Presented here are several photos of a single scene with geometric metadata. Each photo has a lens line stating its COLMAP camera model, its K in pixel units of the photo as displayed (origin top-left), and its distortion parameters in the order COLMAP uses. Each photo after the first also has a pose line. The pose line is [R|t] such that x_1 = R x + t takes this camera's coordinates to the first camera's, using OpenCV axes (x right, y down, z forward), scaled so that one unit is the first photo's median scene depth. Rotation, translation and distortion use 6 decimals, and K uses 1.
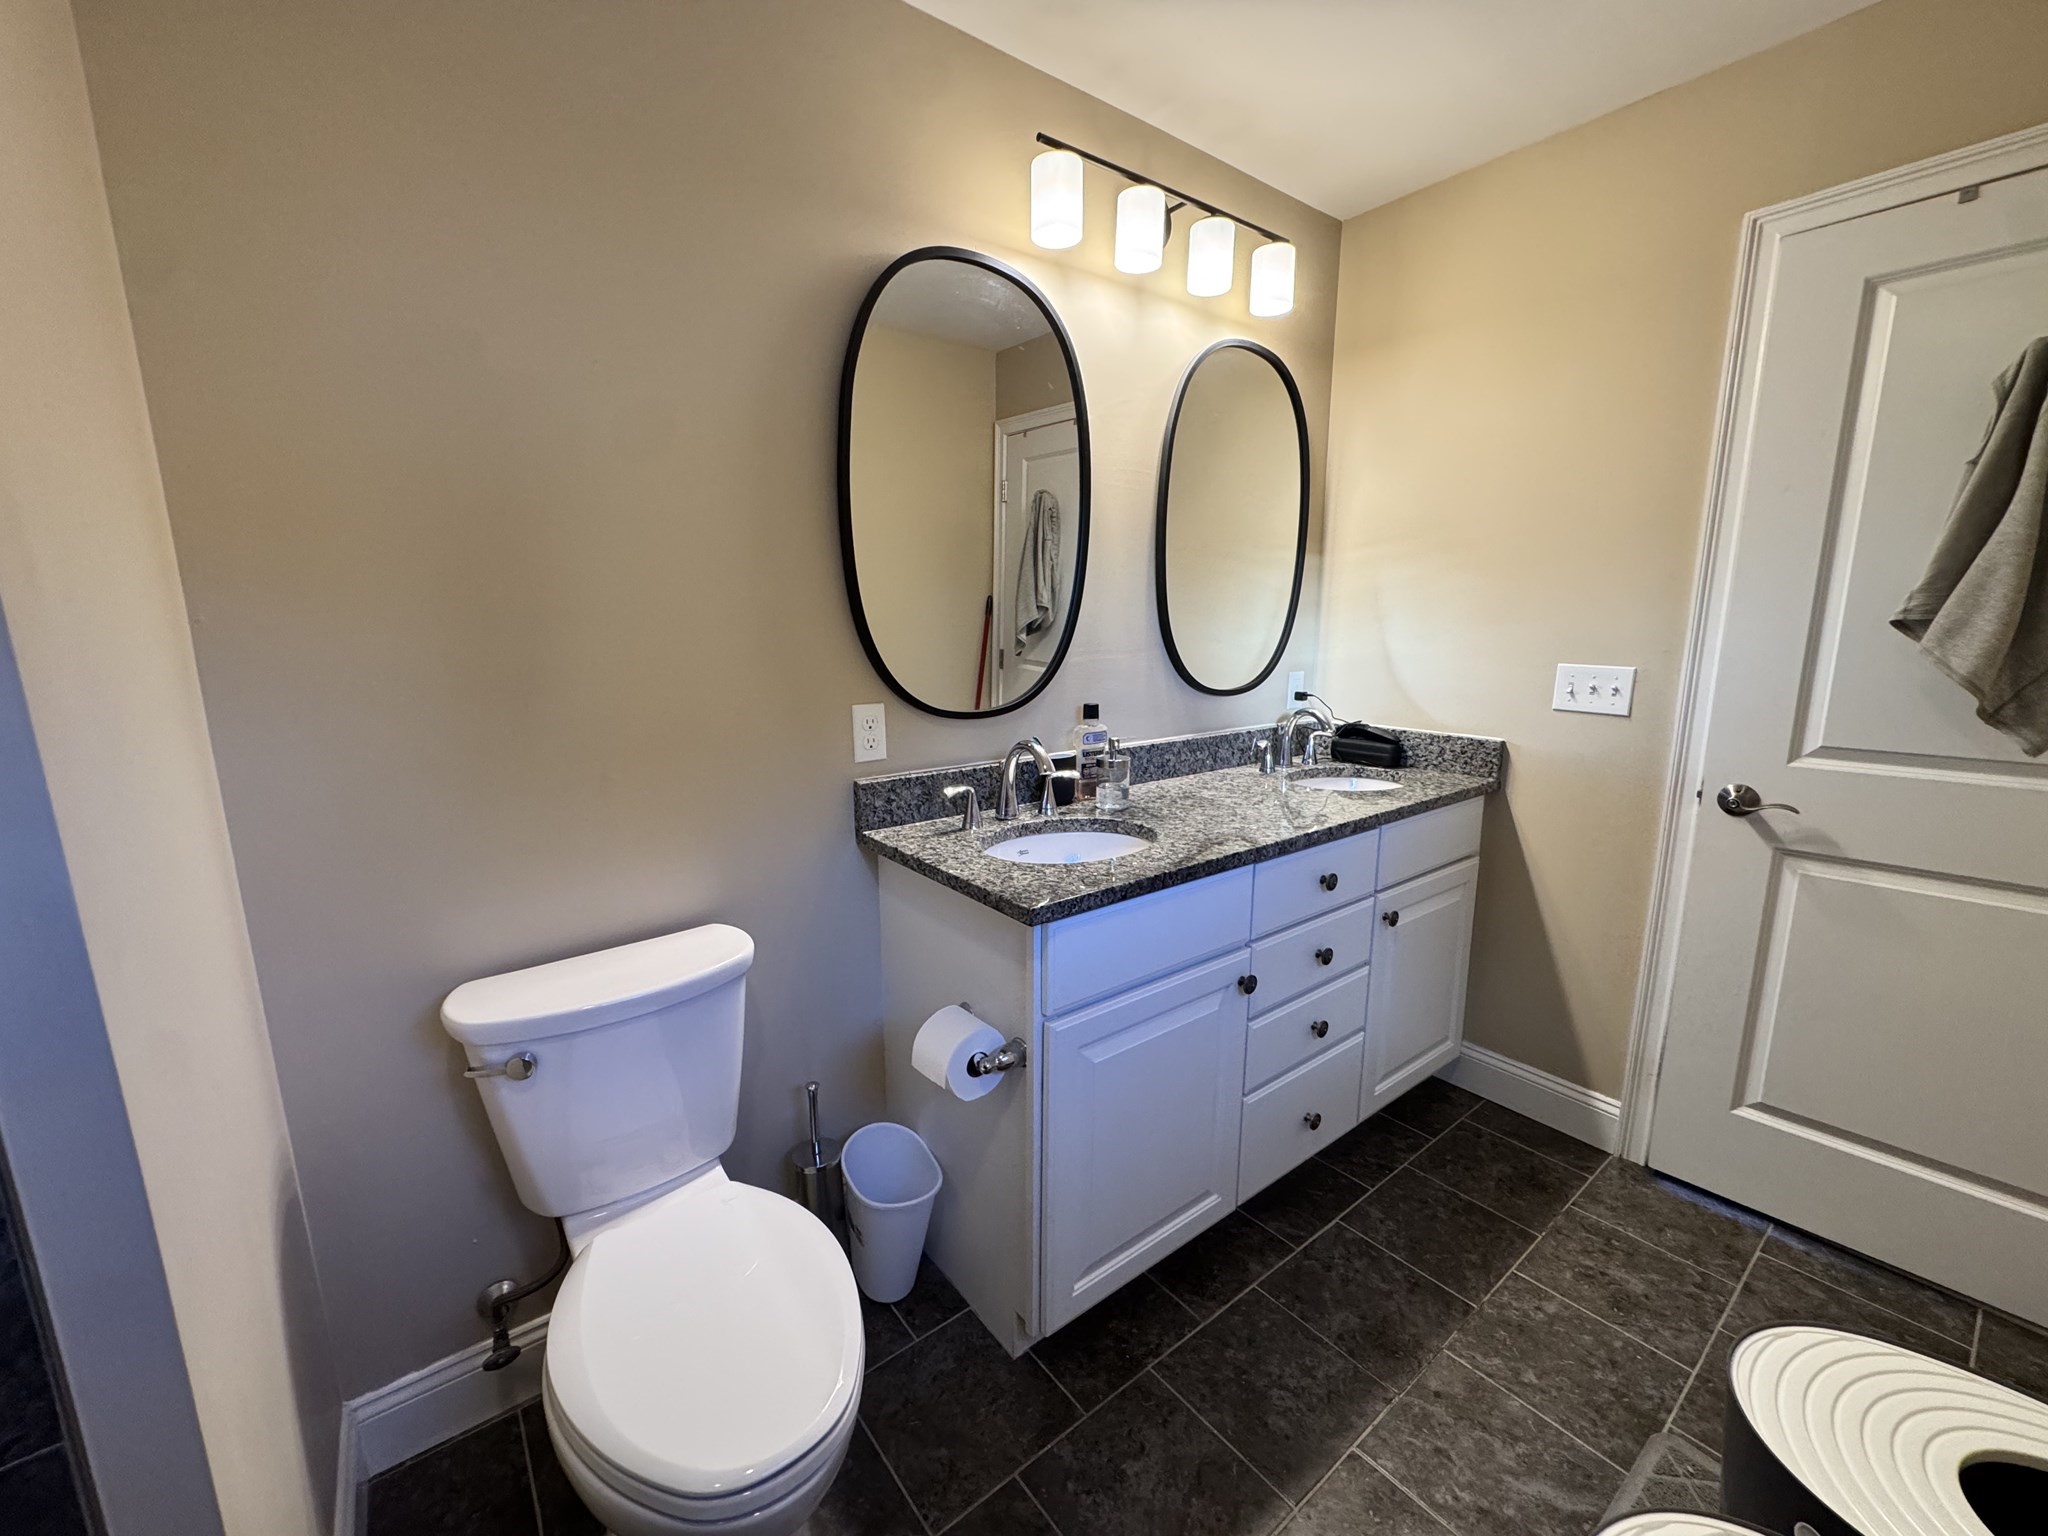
lens RADIAL K [[814.5, 0, 1017.7], [0, 814.5, 764.6], [0, 0, 1]] dist [-0.006112, 0.000638]
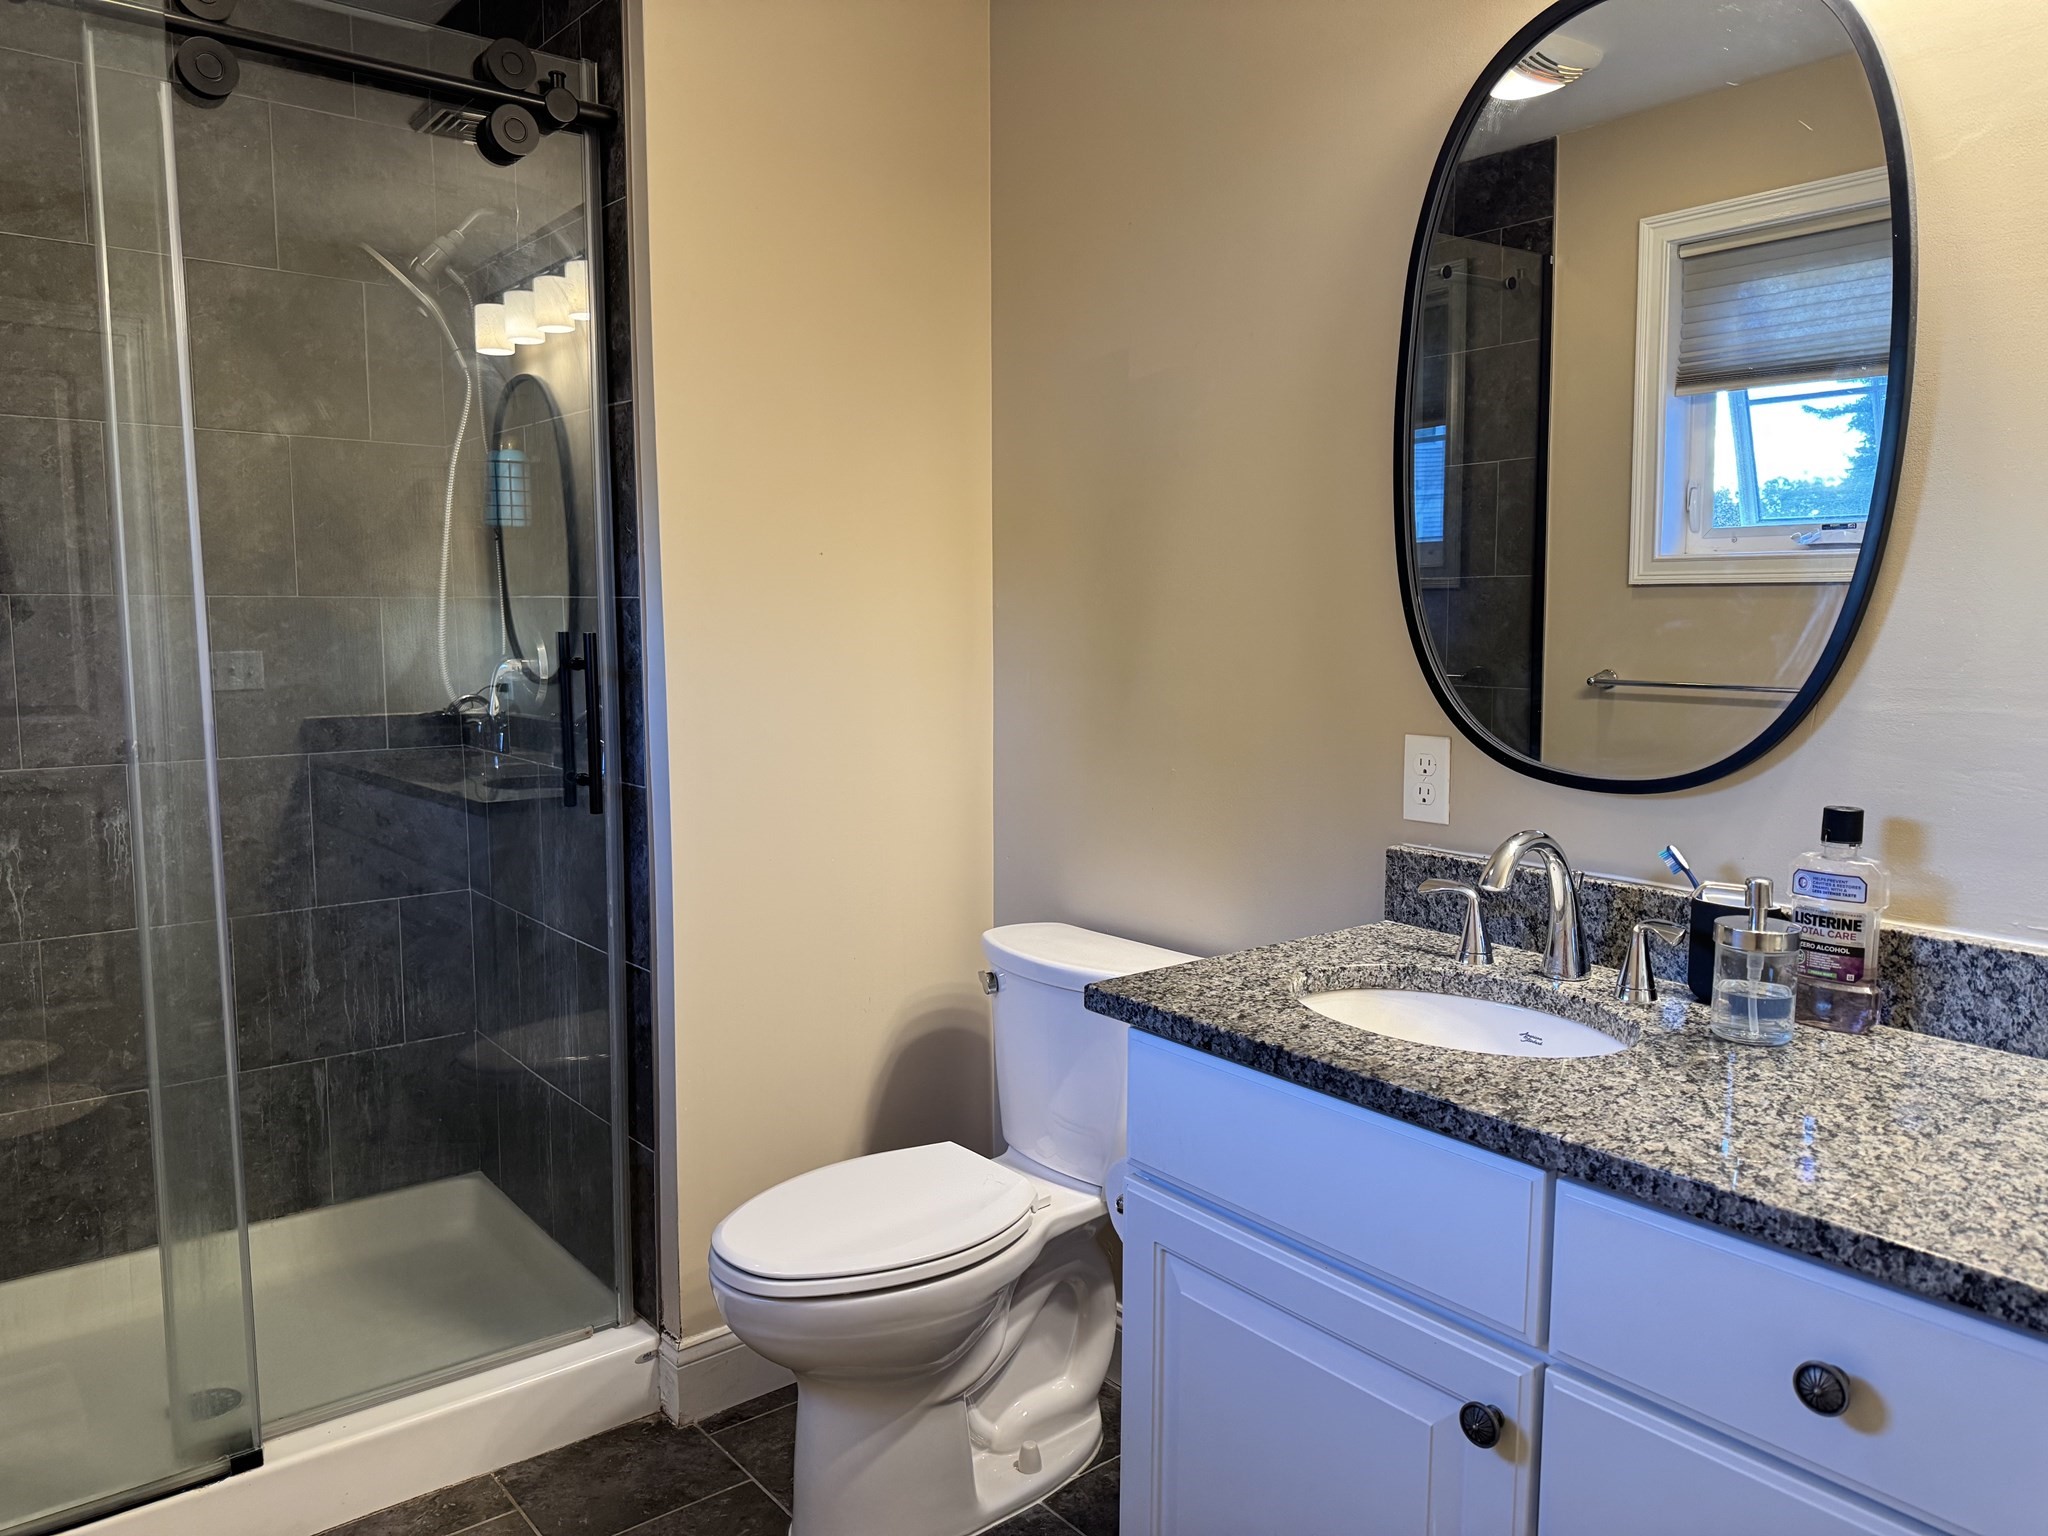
lens RADIAL K [[1448.1, 0, 1021.6], [0, 1448.1, 765.4], [0, 0, 1]] dist [0.000830, -0.001055]
pose [[0.011543, 0.109202, -0.993953, 0.995108], [-0.184578, 0.977170, 0.105215, -0.114537], [0.982750, 0.182247, 0.031436, 0.643468]]
